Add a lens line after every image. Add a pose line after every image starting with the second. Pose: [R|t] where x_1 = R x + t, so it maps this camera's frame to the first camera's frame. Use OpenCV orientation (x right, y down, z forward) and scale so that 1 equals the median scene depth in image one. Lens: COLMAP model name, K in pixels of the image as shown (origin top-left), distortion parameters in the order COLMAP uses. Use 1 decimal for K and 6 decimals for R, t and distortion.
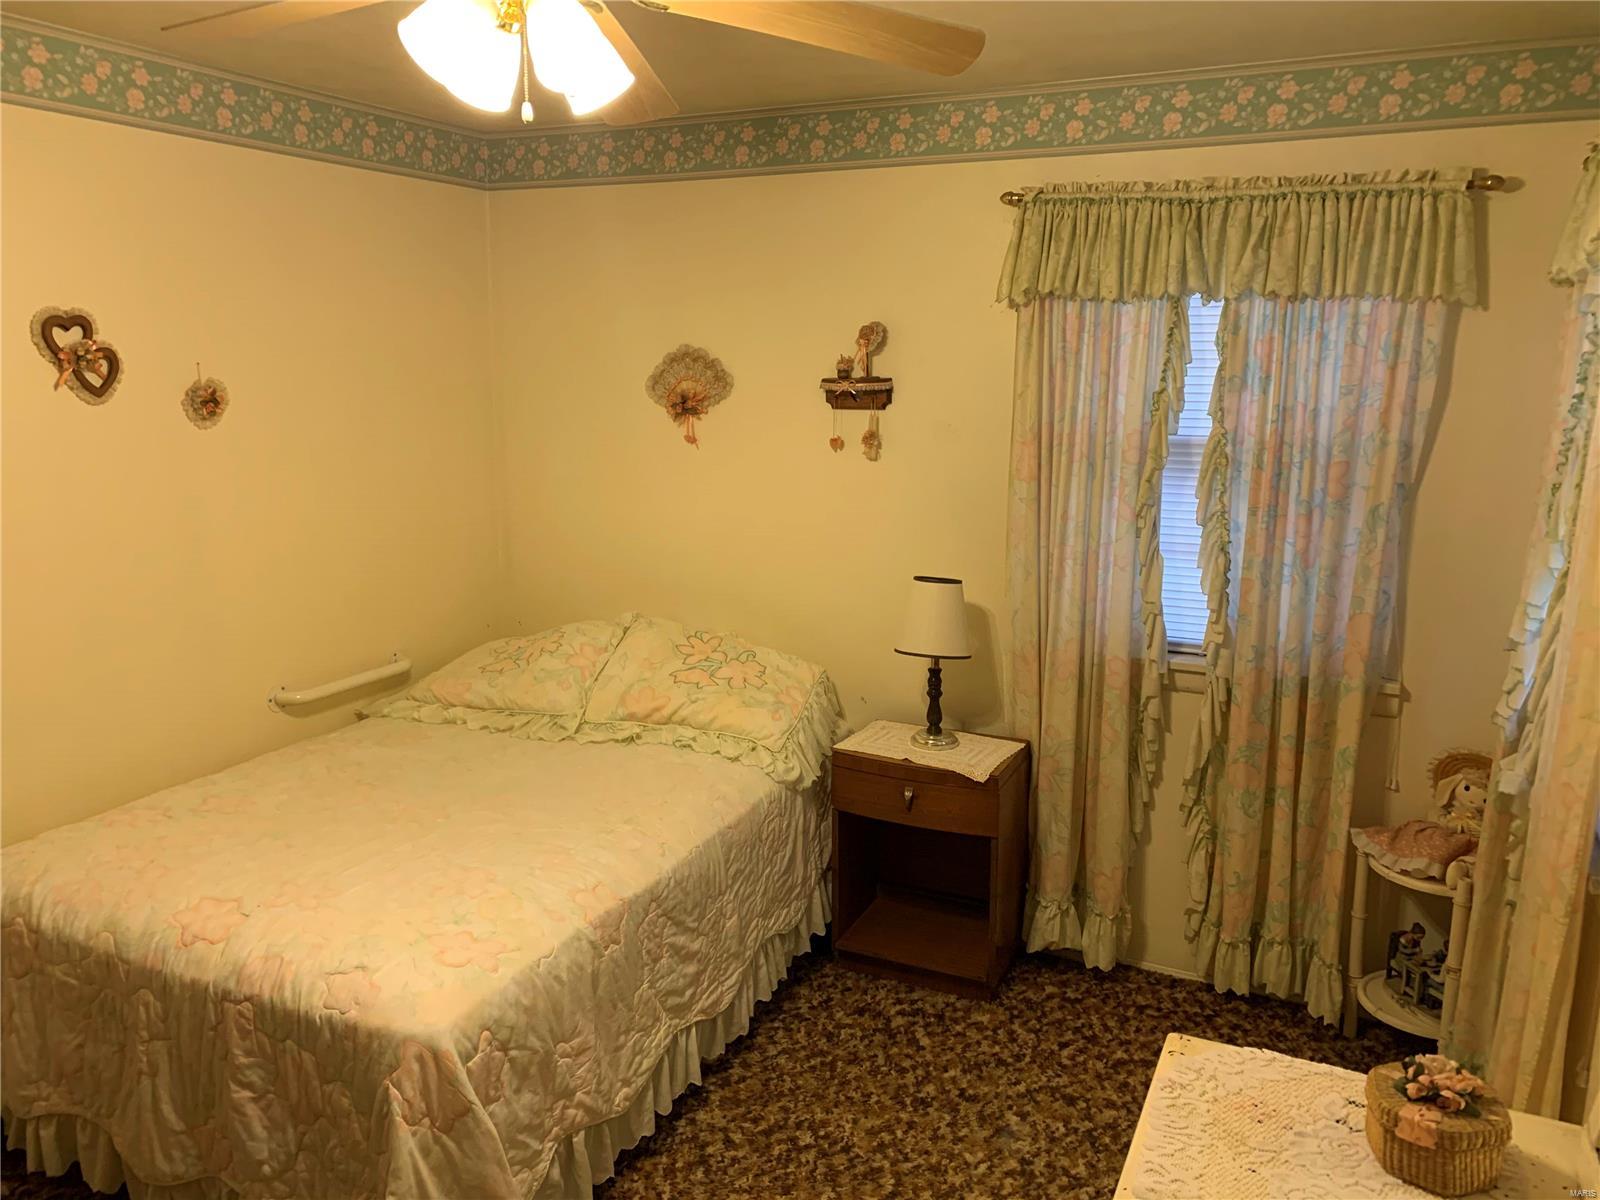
lens RADIAL K [[1210.0, 0, 800.0], [0, 1210.0, 600.0], [0, 0, 1]] dist [0.015051, -0.014185]
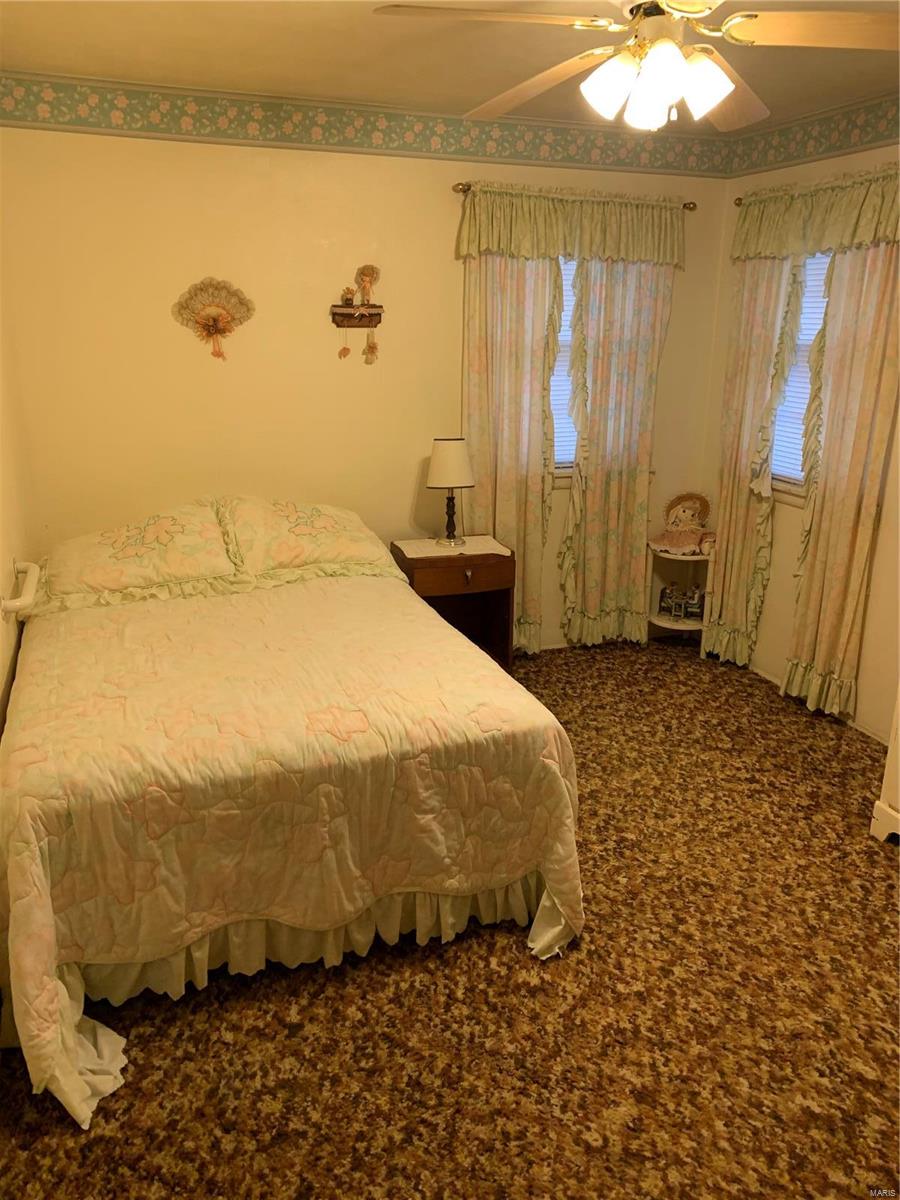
lens RADIAL K [[907.5, 0, 465.0], [0, 907.5, 593.0], [0, 0, 1]] dist [0.015051, -0.014185]
pose [[0.694471, -0.207317, 0.689007, -0.762682], [0.132469, 0.978062, 0.160772, -0.007099], [-0.707222, -0.020379, 0.706698, 0.161831]]
